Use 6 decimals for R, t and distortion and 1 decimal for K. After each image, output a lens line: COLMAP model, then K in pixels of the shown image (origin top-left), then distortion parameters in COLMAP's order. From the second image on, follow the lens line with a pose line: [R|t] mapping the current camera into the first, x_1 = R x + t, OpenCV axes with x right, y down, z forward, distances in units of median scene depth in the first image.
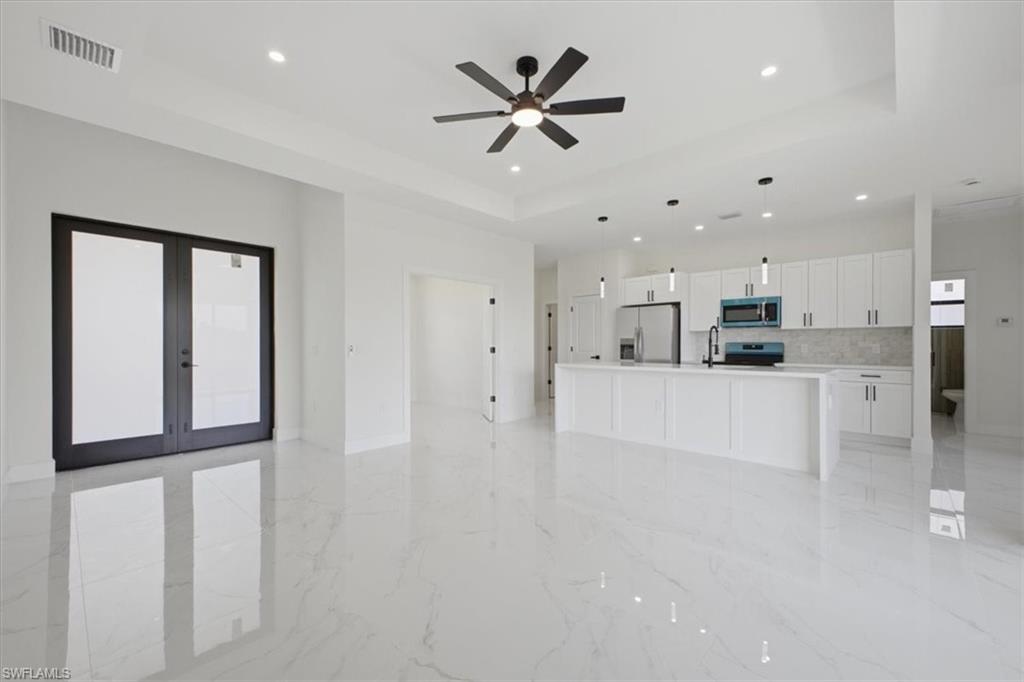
lens RADIAL K [[411.7, 0, 508.4], [0, 411.7, 343.1], [0, 0, 1]] dist [0.002172, 0.000199]
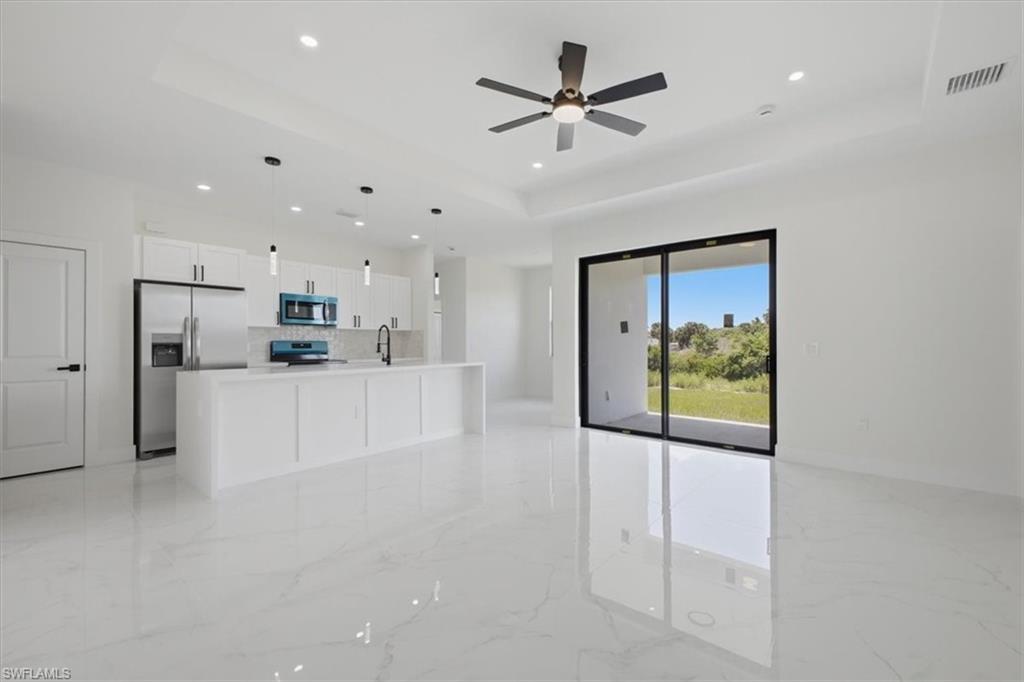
lens RADIAL K [[423.9, 0, 530.8], [0, 423.9, 340.6], [0, 0, 1]] dist [0.003975, 0.000213]
pose [[-0.080832, 0.006999, 0.996703, -0.482622], [-0.001588, 0.999973, -0.007151, 0.003757], [-0.996726, -0.002161, -0.080819, 0.590947]]
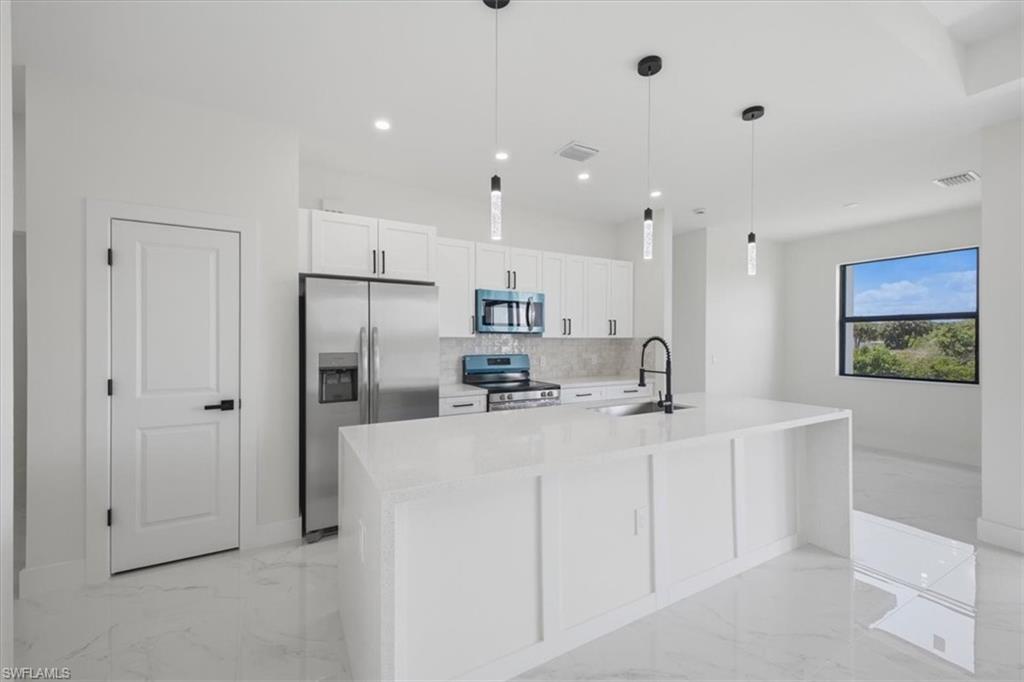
lens RADIAL K [[405.0, 0, 511.1], [0, 405.0, 339.2], [0, 0, 1]] dist [0.027276, -0.012373]
pose [[0.297141, 0.002650, 0.954830, -0.066954], [-0.004319, 0.999990, -0.001431, -0.030011], [-0.954824, -0.003699, 0.297150, 0.841395]]
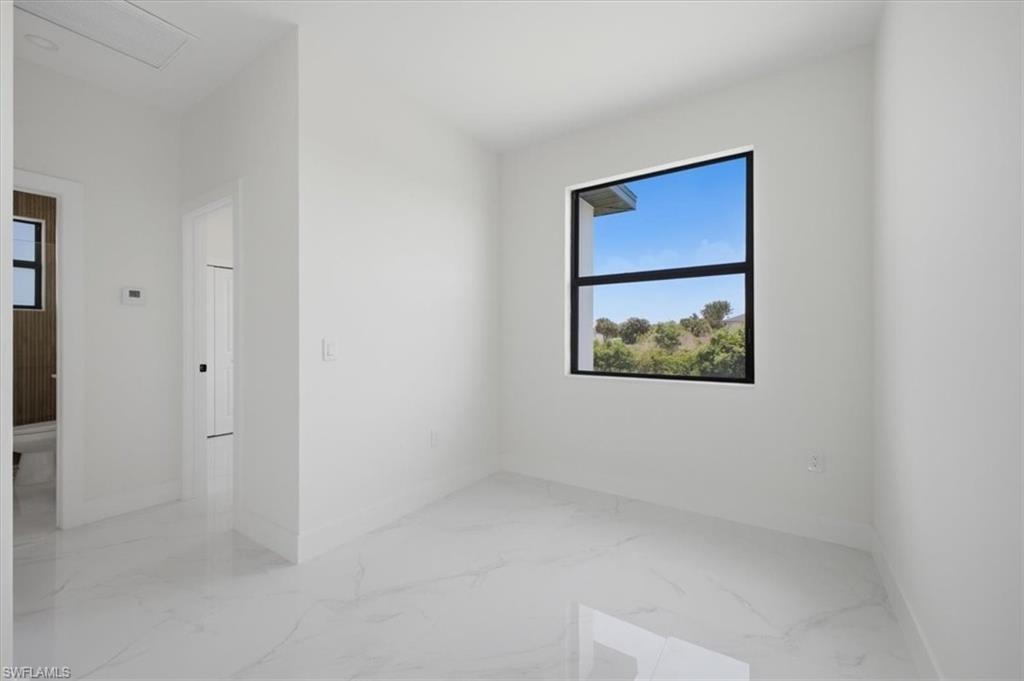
lens RADIAL K [[409.2, 0, 510.1], [0, 409.2, 342.4], [0, 0, 1]] dist [0.001596, 0.000005]
pose [[-0.168860, -0.007907, 0.985608, 0.546812], [0.001216, 0.999965, 0.008231, 0.001992], [-0.985639, 0.002588, -0.168844, 0.564078]]
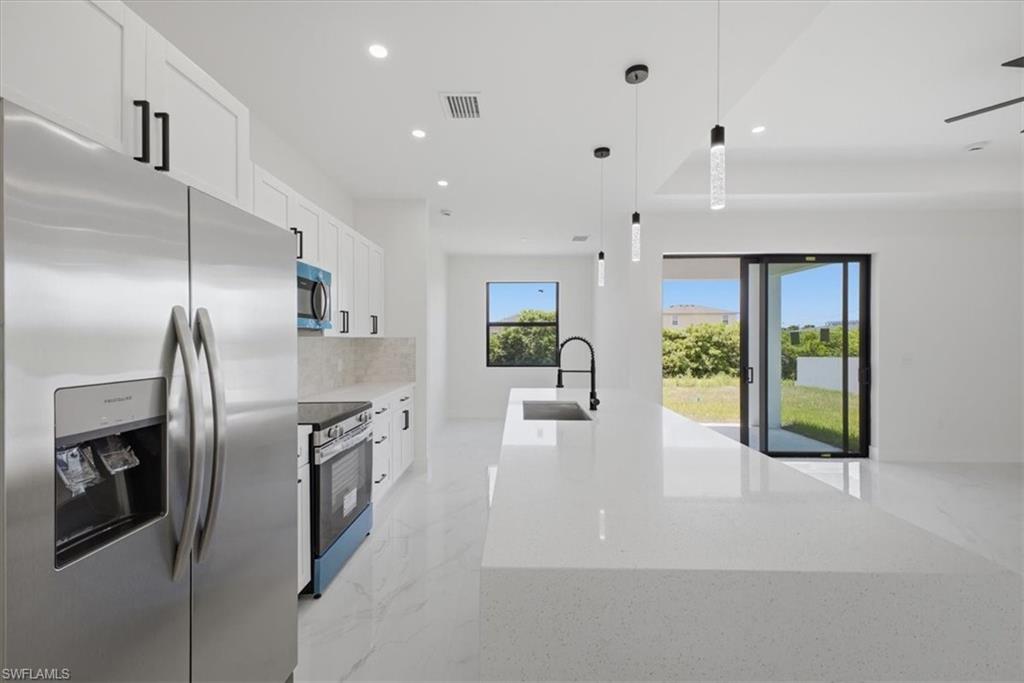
lens RADIAL K [[405.0, 0, 511.1], [0, 405.0, 339.7], [0, 0, 1]] dist [0.027276, -0.012373]
pose [[-0.676388, 0.001821, 0.736543, 0.126363], [0.000759, 0.999998, -0.001775, -0.029824], [-0.736545, -0.000641, -0.676388, 1.184045]]
